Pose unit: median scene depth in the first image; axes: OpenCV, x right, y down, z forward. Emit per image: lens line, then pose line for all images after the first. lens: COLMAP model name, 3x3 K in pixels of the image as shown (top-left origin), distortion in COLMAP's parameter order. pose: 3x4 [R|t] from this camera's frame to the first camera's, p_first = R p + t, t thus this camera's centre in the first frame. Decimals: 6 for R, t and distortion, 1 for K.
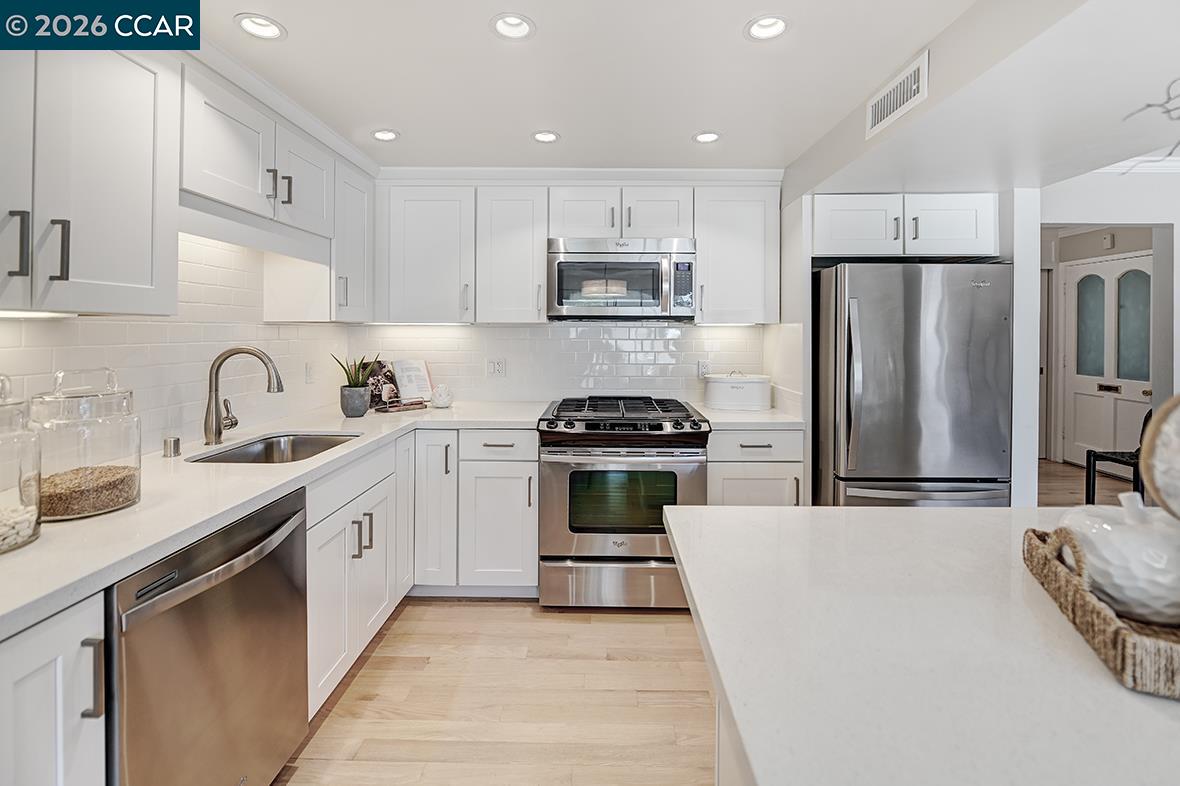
lens RADIAL K [[514.5, 0, 601.0], [0, 514.5, 325.2], [0, 0, 1]] dist [-0.008115, 0.000056]
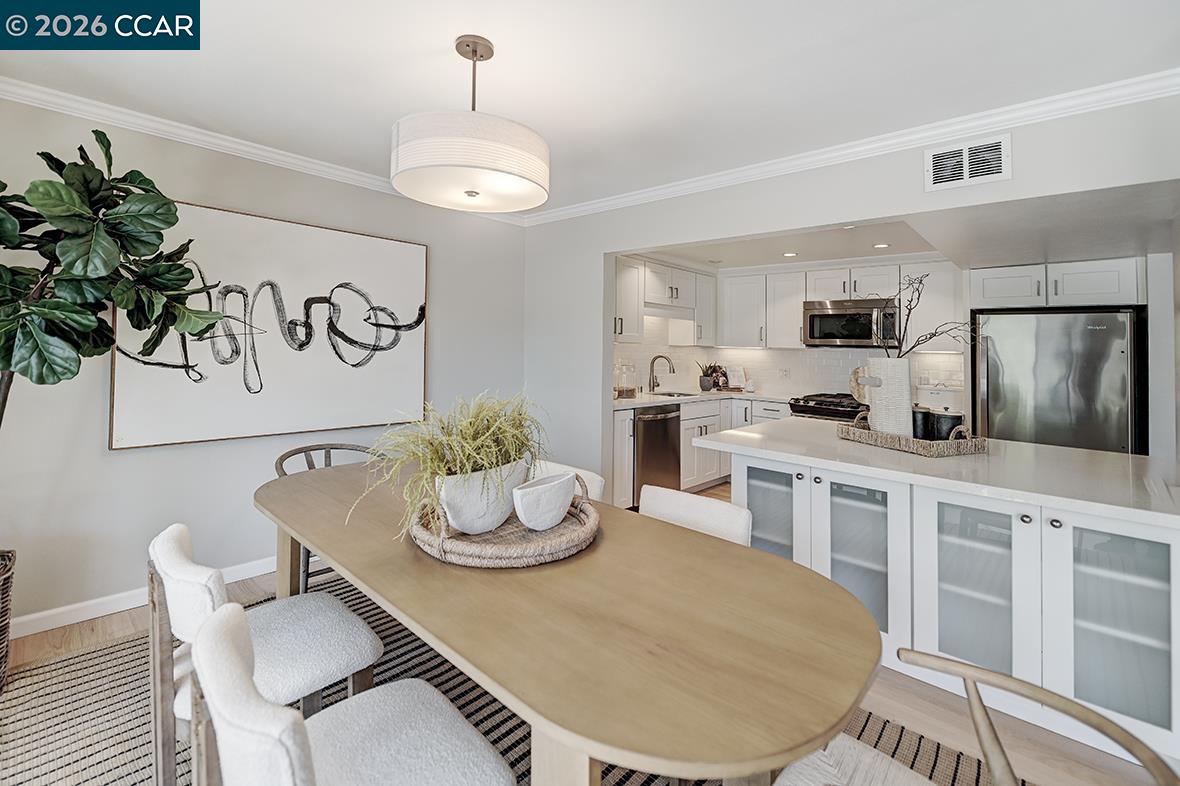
lens RADIAL K [[514.5, 0, 570.5], [0, 514.5, 334.8], [0, 0, 1]] dist [-0.008115, 0.000056]
pose [[0.709467, 0.004378, -0.704725, 0.653887], [-0.019102, 0.999733, -0.013020, -0.013560], [0.704480, 0.022699, 0.709361, -0.951147]]
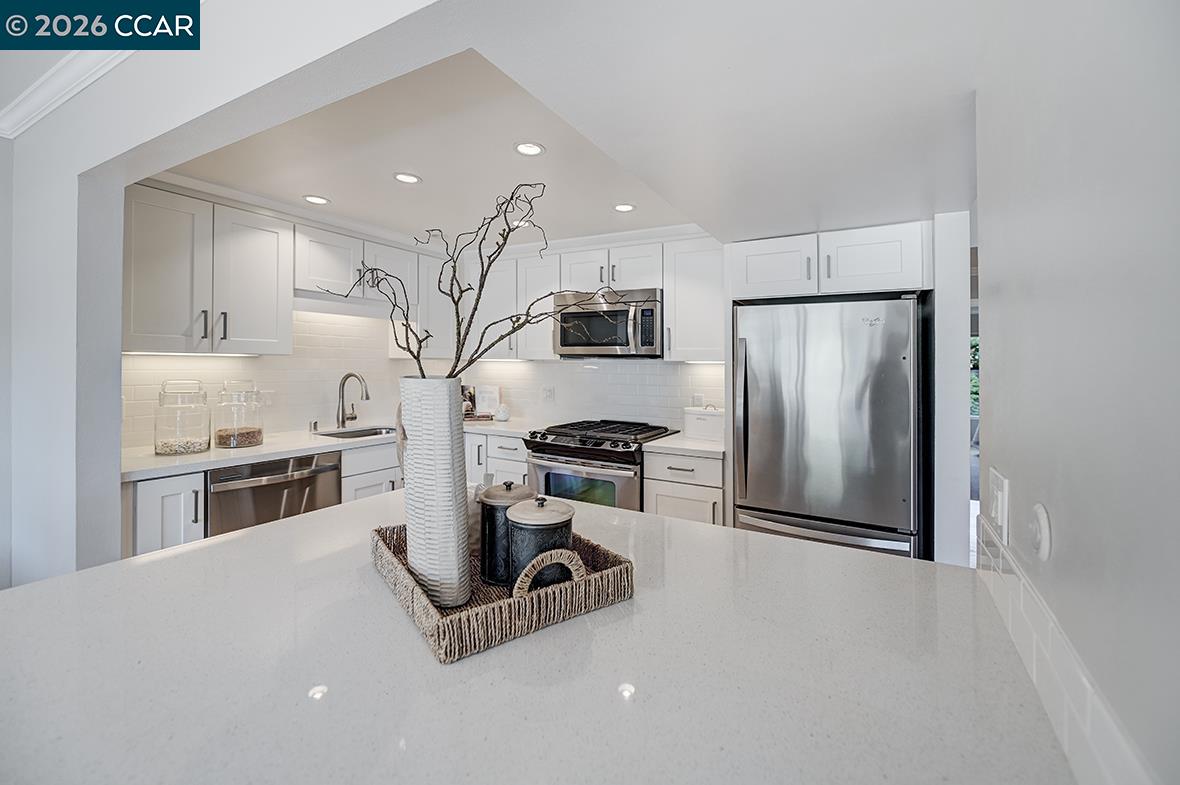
lens RADIAL K [[502.1, 0, 610.6], [0, 502.1, 366.3], [0, 0, 1]] dist [-0.007921, -0.000053]
pose [[0.880822, 0.012720, -0.473277, 0.698824], [-0.006501, 0.999870, 0.014773, -0.008572], [0.473403, -0.009935, 0.880790, -0.053206]]
